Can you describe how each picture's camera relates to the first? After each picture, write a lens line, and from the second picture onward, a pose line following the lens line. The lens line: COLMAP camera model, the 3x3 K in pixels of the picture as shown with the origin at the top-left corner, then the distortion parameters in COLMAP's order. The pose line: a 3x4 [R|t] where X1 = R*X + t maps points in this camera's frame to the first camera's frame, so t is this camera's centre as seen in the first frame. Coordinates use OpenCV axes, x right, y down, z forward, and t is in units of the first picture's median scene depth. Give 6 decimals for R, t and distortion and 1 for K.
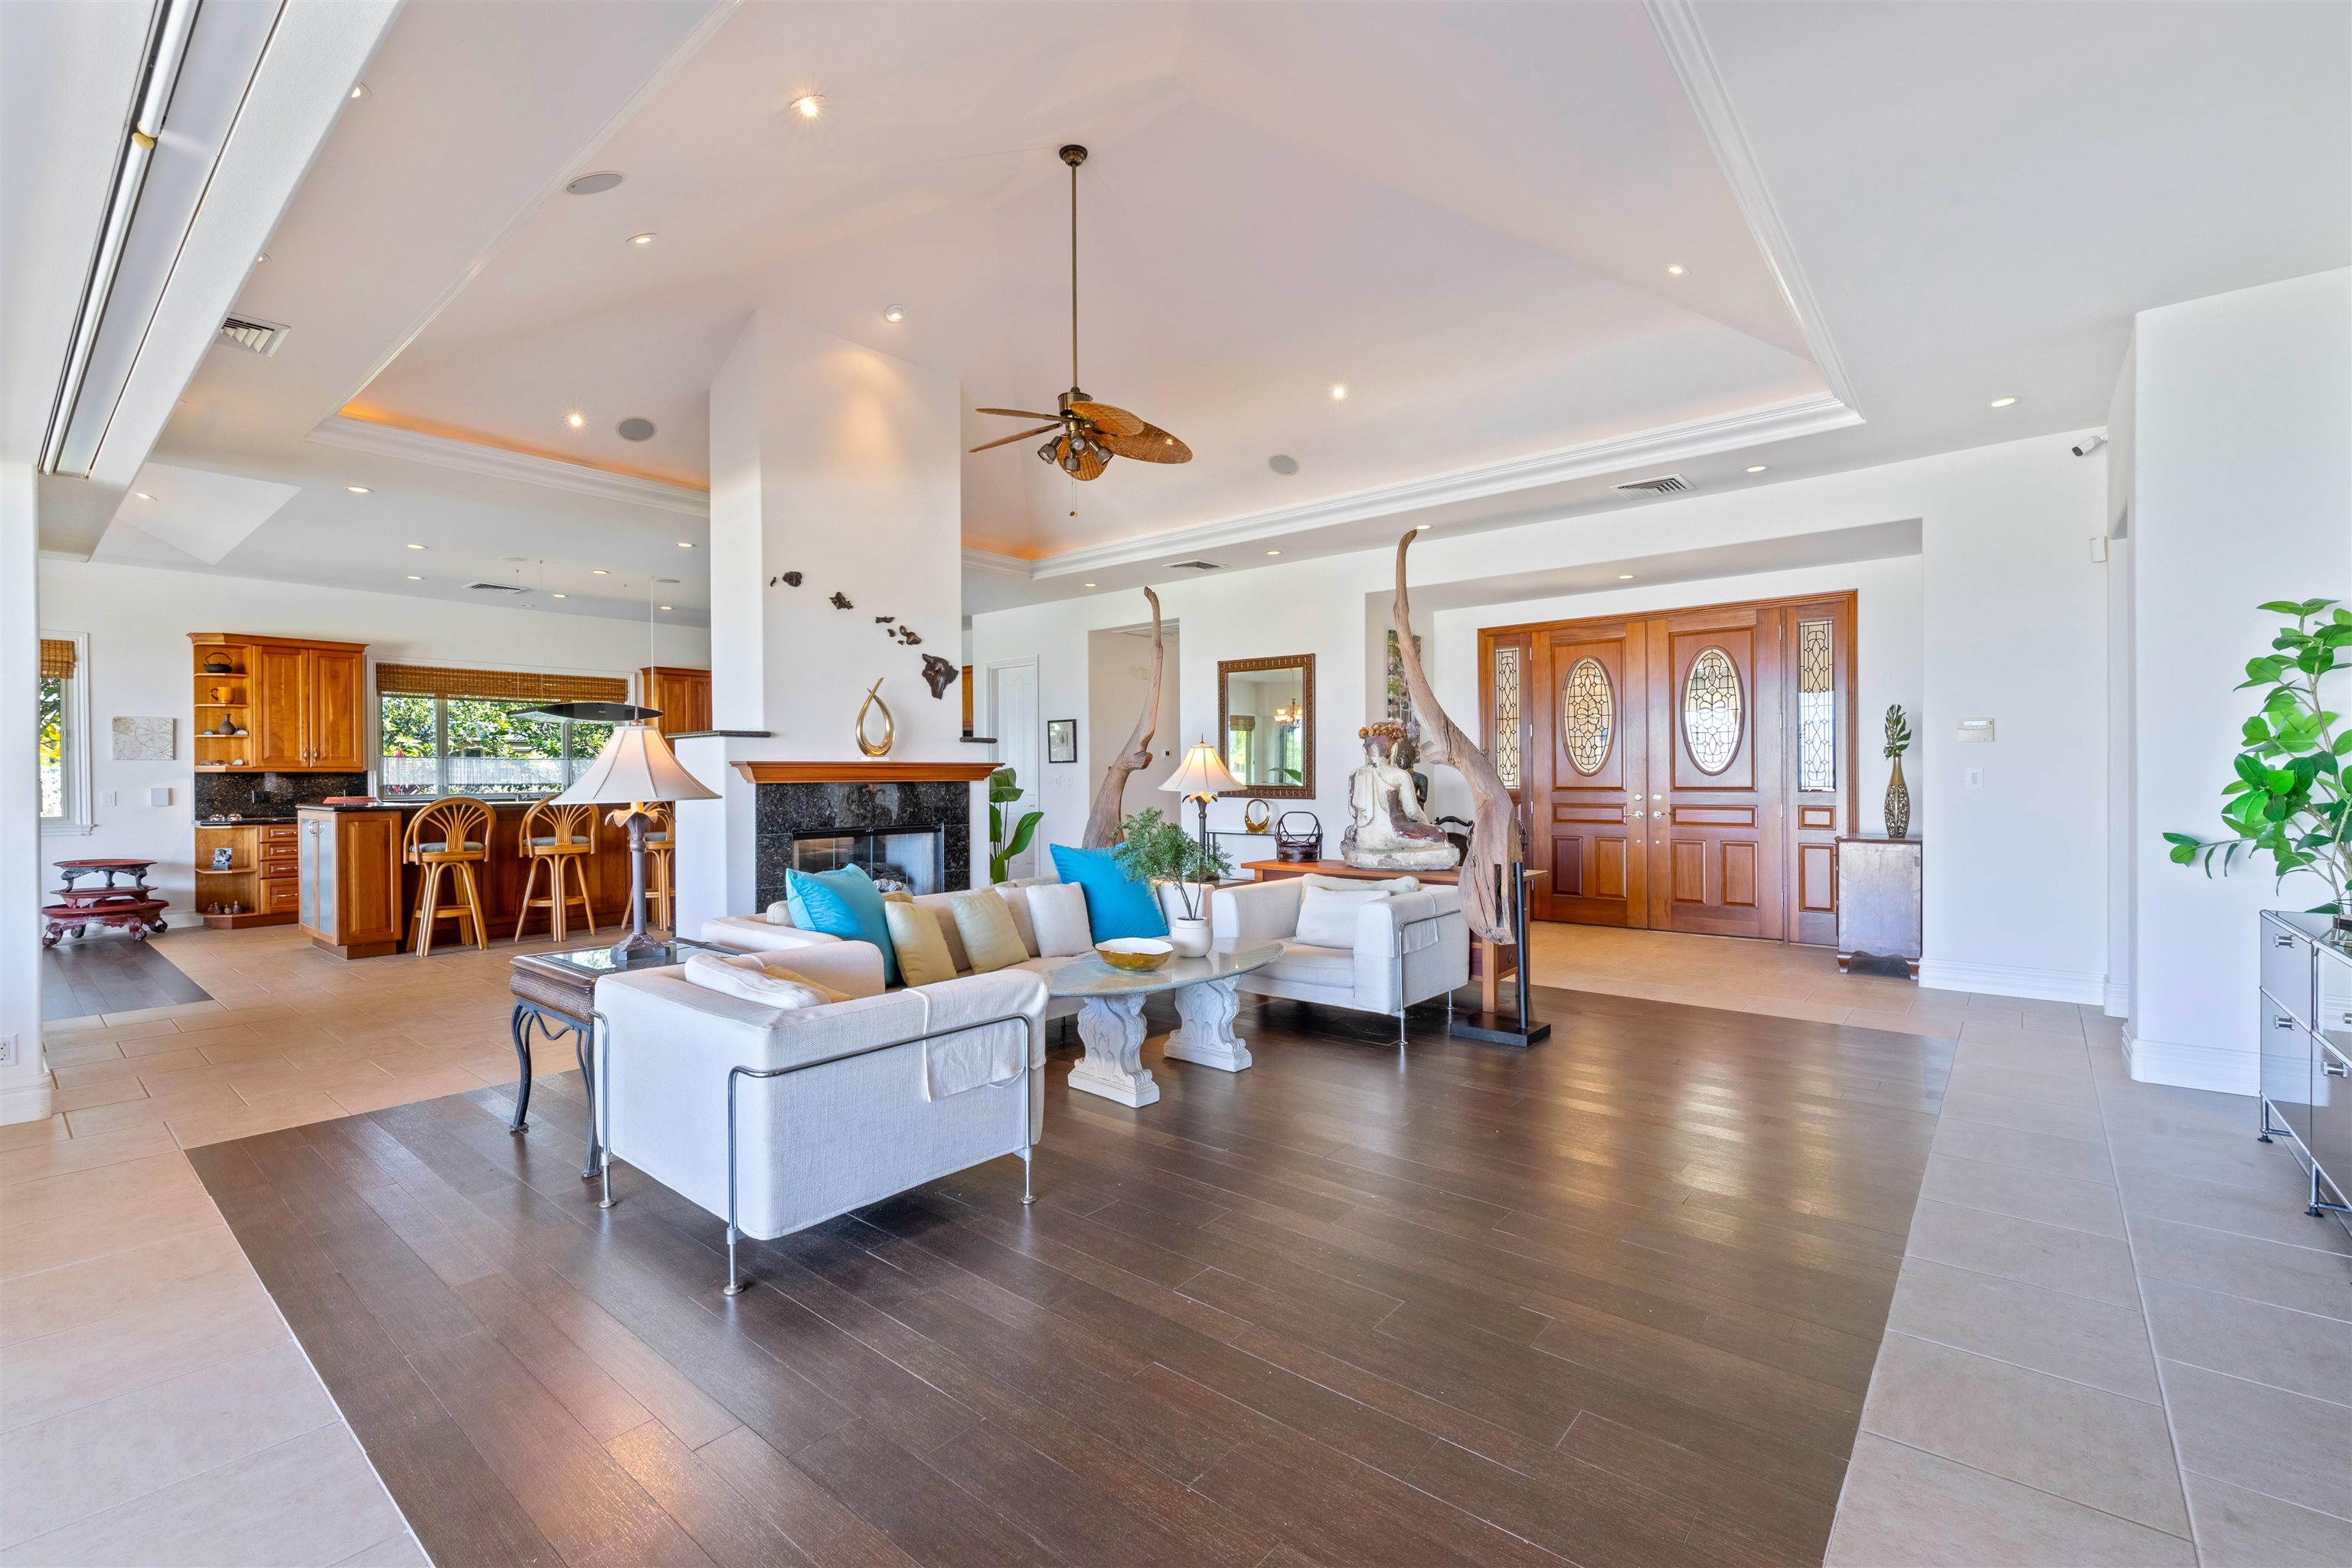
lens RADIAL K [[1019.1, 0, 1192.2], [0, 1019.1, 781.9], [0, 0, 1]] dist [0.000979, 0.000188]
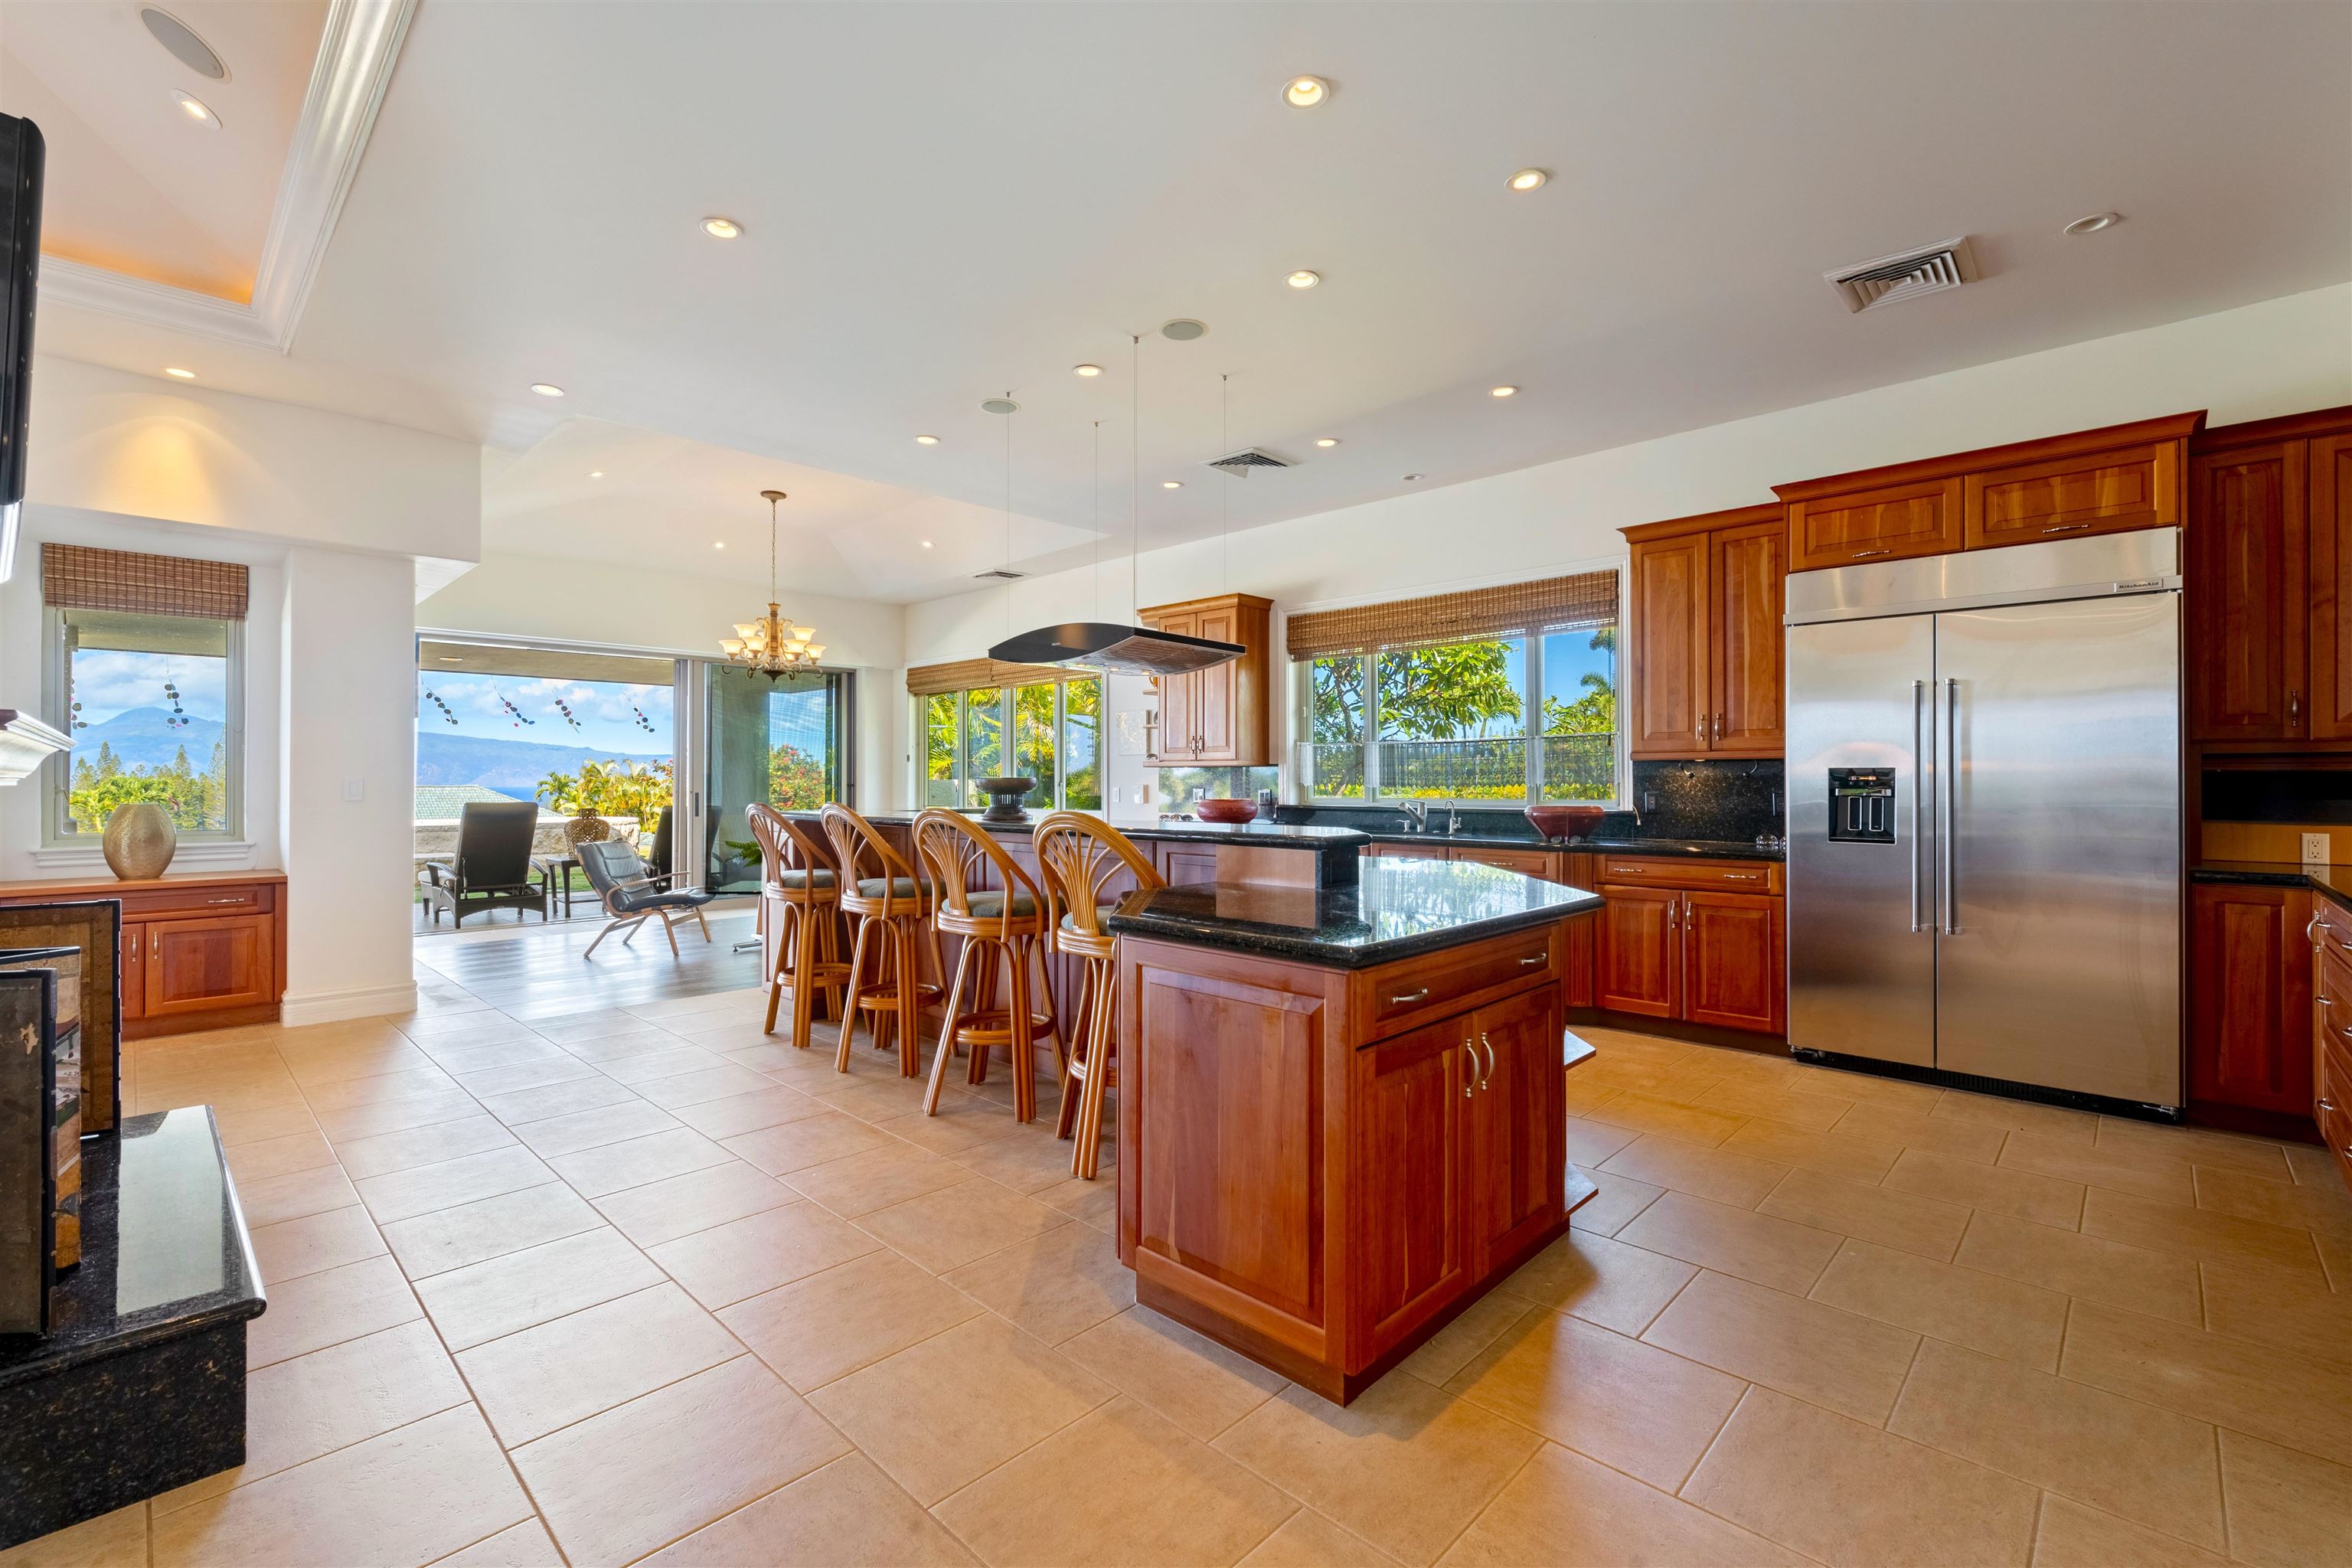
lens RADIAL K [[1012.4, 0, 1190.4], [0, 1012.4, 771.2], [0, 0, 1]] dist [0.000678, -0.000010]
pose [[-0.070299, -0.002329, -0.997523, -0.079416], [-0.004721, 0.999987, -0.002002, -0.003934], [0.997515, 0.004569, -0.070309, 1.108432]]
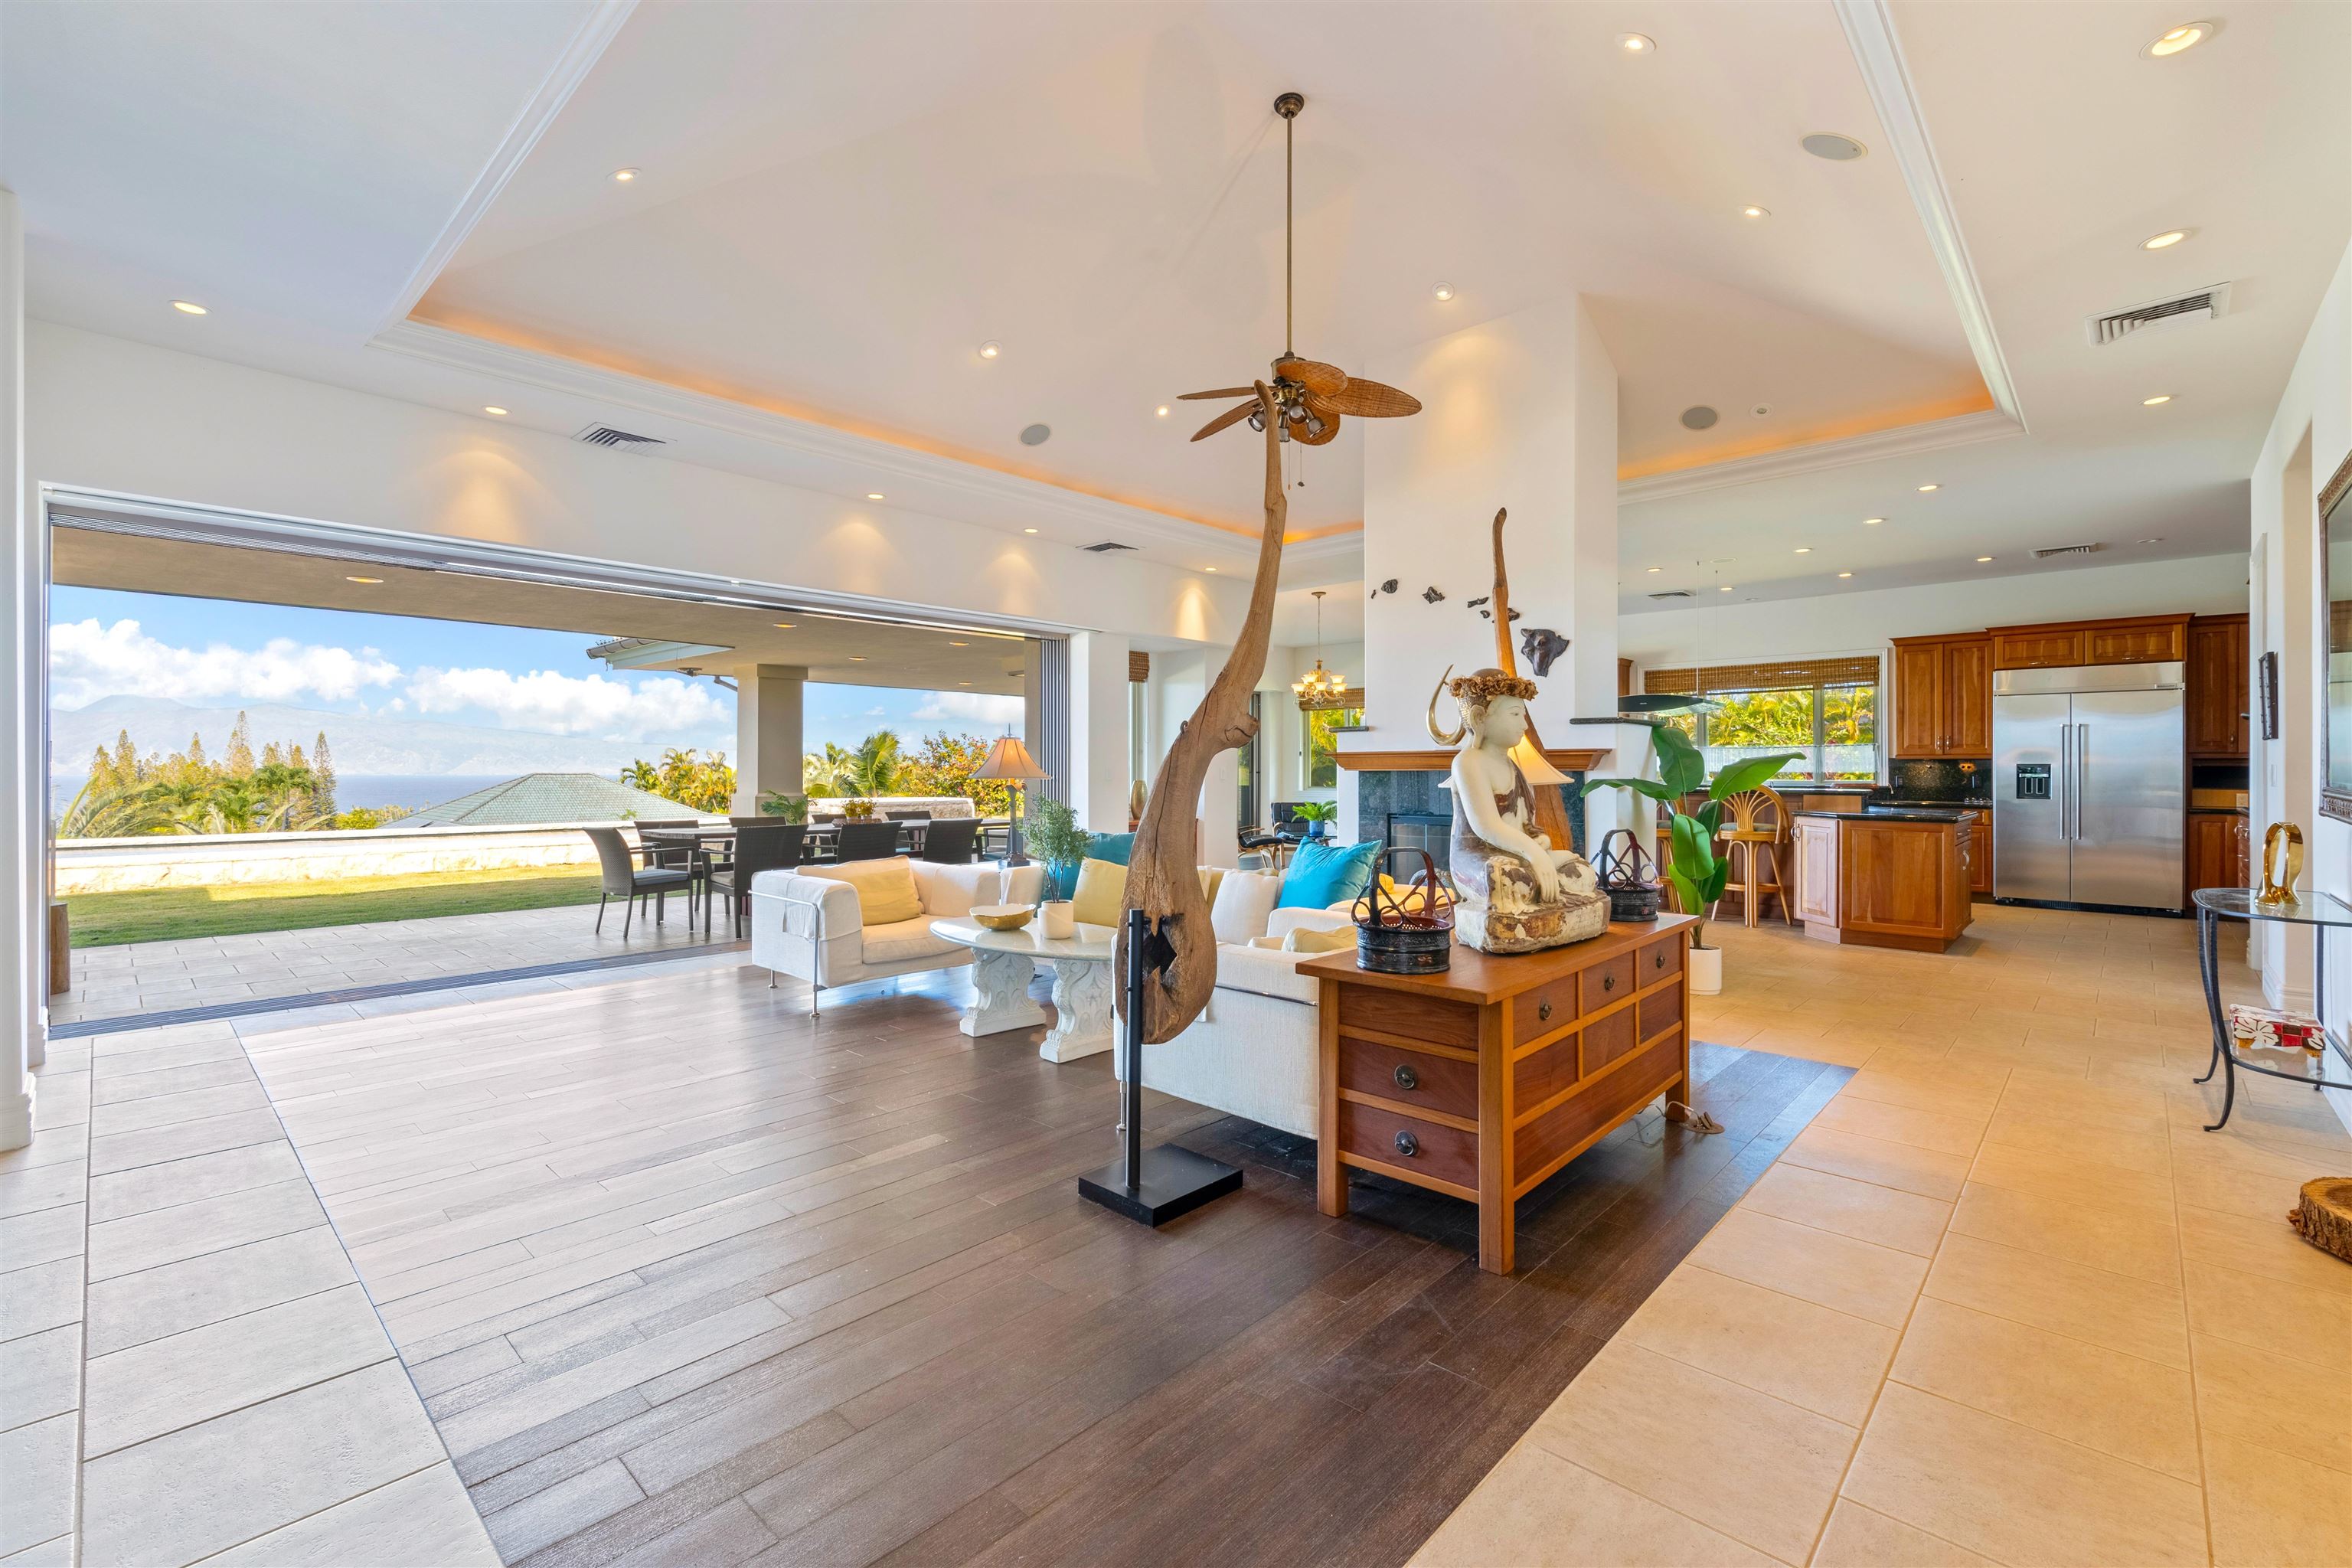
lens RADIAL K [[1018.6, 0, 1179.2], [0, 1018.6, 762.6], [0, 0, 1]] dist [0.000272, 0.000070]
pose [[-0.063176, 0.000959, -0.998002, 0.508047], [-0.005470, 0.999984, 0.001307, -0.005930], [0.997987, 0.005542, -0.063170, 0.589731]]
